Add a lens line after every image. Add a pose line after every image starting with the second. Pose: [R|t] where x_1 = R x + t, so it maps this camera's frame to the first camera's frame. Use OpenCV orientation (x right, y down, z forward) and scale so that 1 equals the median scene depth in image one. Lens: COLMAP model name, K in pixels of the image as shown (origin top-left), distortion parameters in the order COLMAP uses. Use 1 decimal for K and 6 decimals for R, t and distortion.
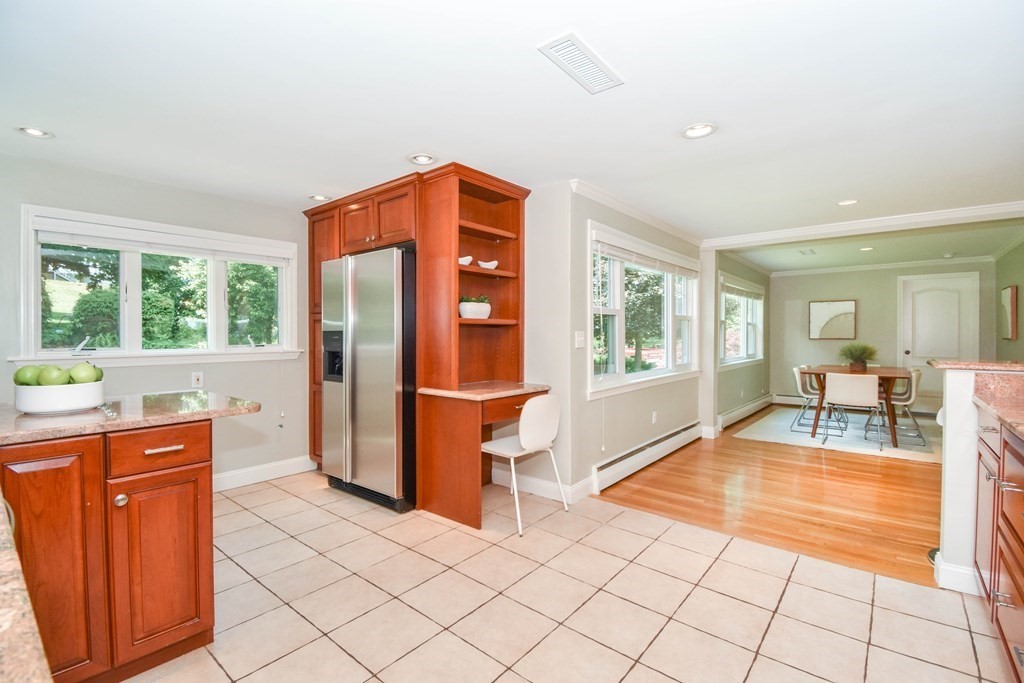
lens RADIAL K [[460.0, 0, 512.0], [0, 460.0, 341.5], [0, 0, 1]] dist [-0.015709, -0.000460]
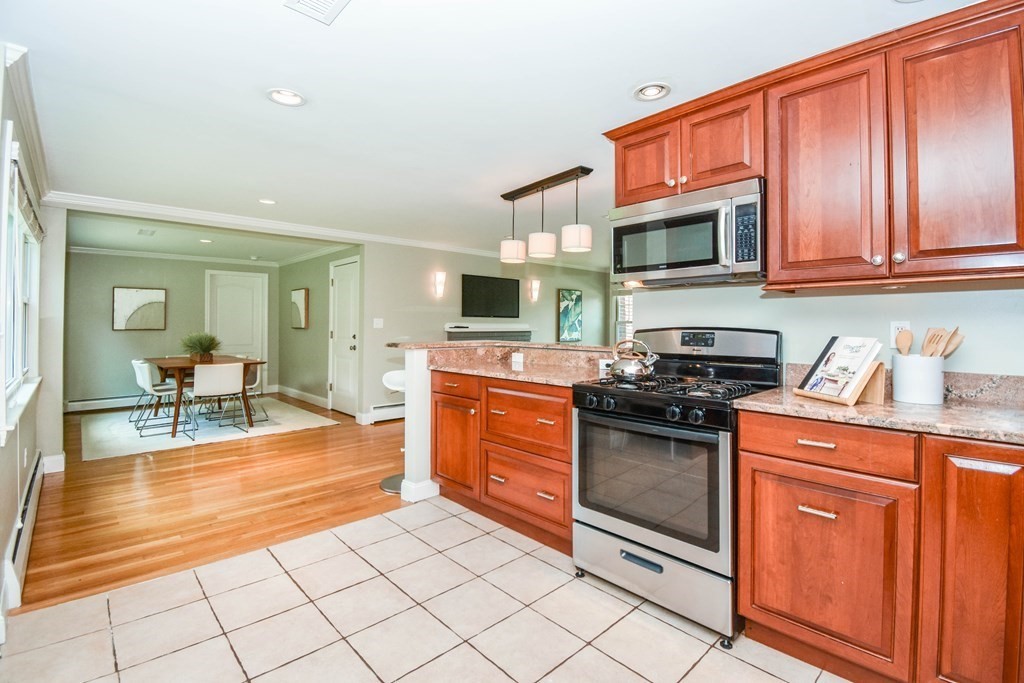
lens RADIAL K [[473.2, 0, 512.4], [0, 473.2, 329.7], [0, 0, 1]] dist [-0.000711, -0.000109]
pose [[0.124282, -0.011556, 0.992180, -0.346211], [0.016137, 0.999823, 0.009624, -0.006703], [-0.992116, 0.014815, 0.124447, 0.352383]]
